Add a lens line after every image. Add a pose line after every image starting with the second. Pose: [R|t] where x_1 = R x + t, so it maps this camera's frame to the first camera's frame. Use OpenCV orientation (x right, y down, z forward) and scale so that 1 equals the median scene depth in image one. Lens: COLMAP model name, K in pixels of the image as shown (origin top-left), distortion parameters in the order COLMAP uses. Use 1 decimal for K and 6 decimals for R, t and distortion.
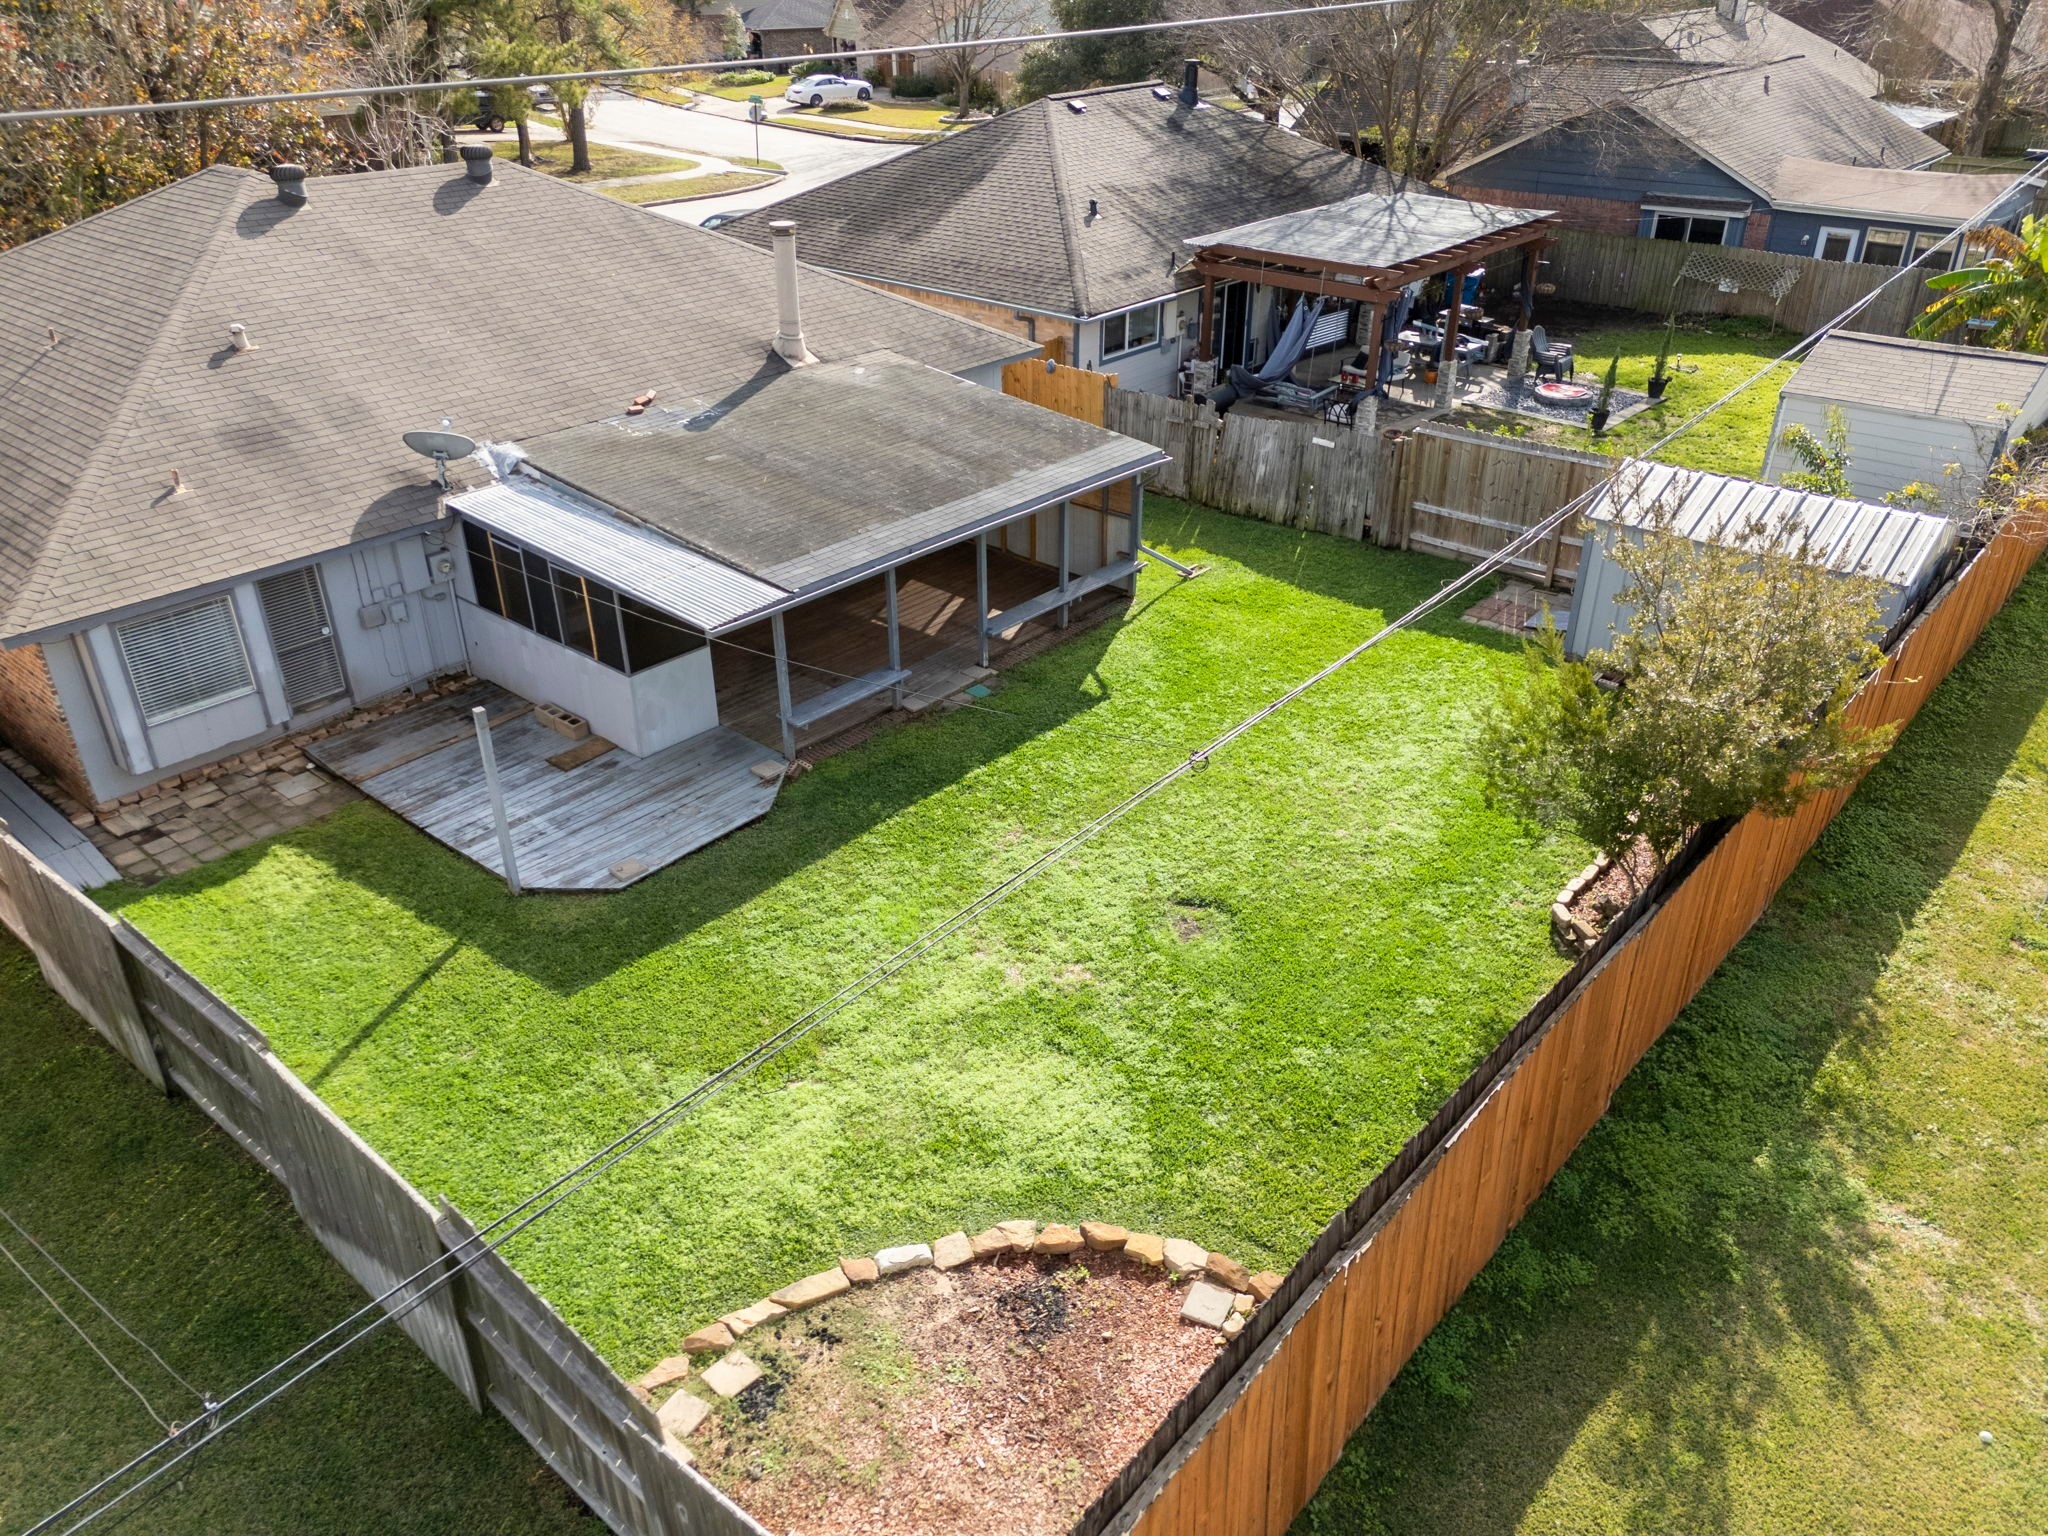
lens RADIAL K [[1513.1, 0, 1031.7], [0, 1513.1, 765.4], [0, 0, 1]] dist [0.126056, -0.178777]
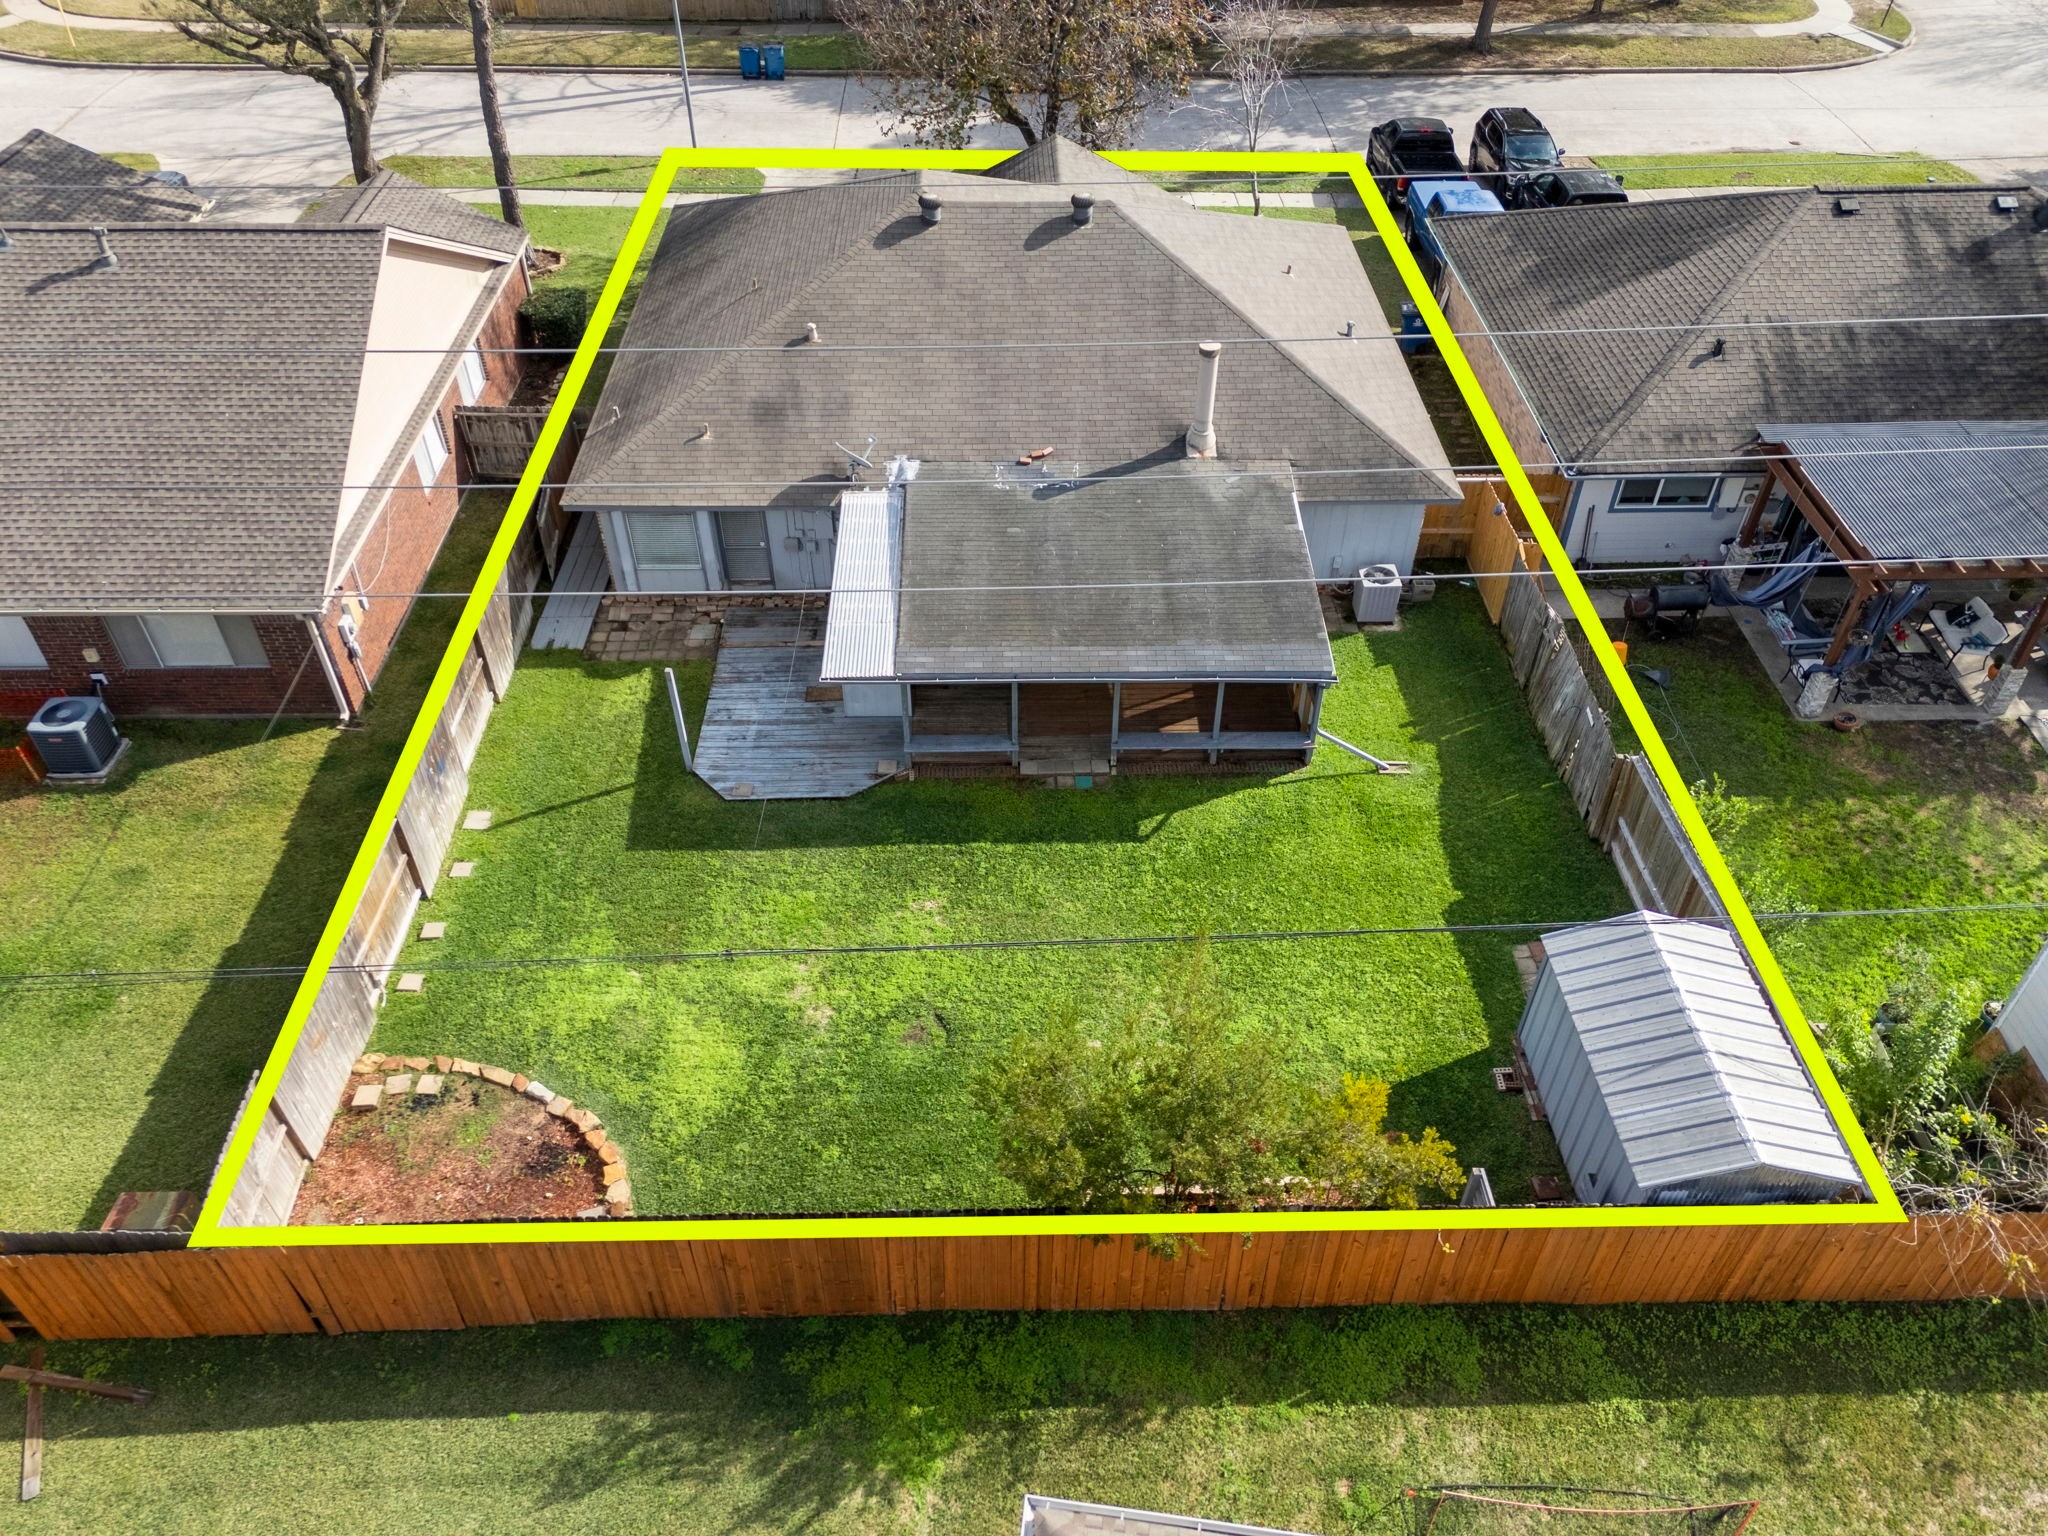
lens RADIAL K [[1513.1, 0, 1031.7], [0, 1513.1, 765.4], [0, 0, 1]] dist [0.126056, -0.178777]
pose [[0.667399, 0.502215, -0.549872, 0.763236], [-0.367200, 0.864306, 0.343713, -0.585930], [0.647876, -0.027481, 0.761250, 0.001282]]
